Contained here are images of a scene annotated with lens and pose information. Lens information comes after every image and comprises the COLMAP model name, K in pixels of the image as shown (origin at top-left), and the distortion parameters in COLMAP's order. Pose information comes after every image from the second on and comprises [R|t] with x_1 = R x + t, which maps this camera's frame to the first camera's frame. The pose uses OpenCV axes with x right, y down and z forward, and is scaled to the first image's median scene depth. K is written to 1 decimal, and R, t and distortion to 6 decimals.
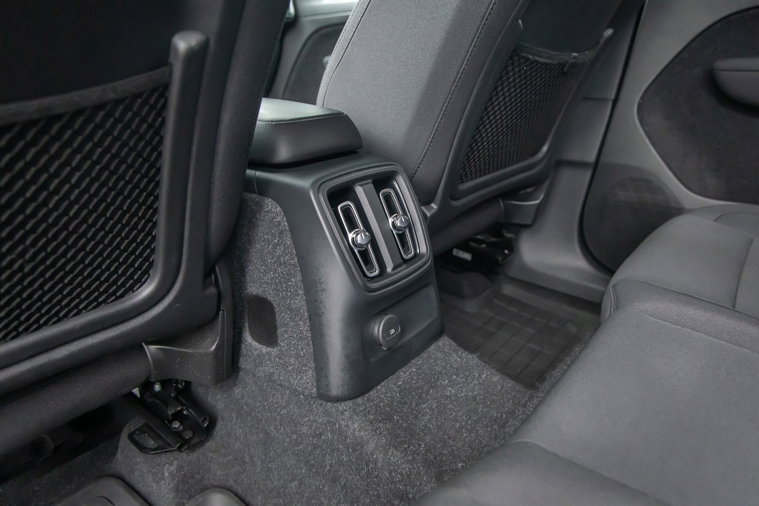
lens RADIAL K [[506.2, 0, 379.5], [0, 506.2, 253.0], [0, 0, 1]] dist [0.000498, -0.002706]
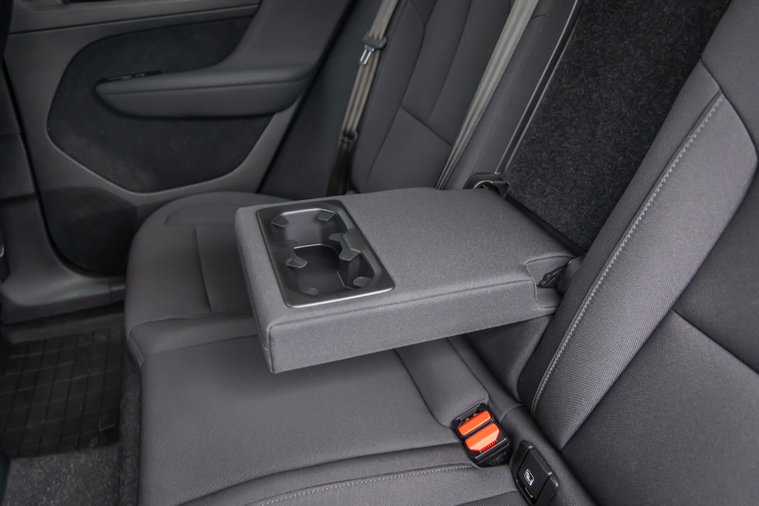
lens RADIAL K [[506.2, 0, 379.5], [0, 506.2, 253.0], [0, 0, 1]] dist [0.000498, -0.002706]
pose [[0.498507, -0.467987, 0.729711, -0.028718], [0.360263, 0.877470, 0.316634, -0.151494], [-0.788481, 0.105044, 0.606023, -0.148203]]
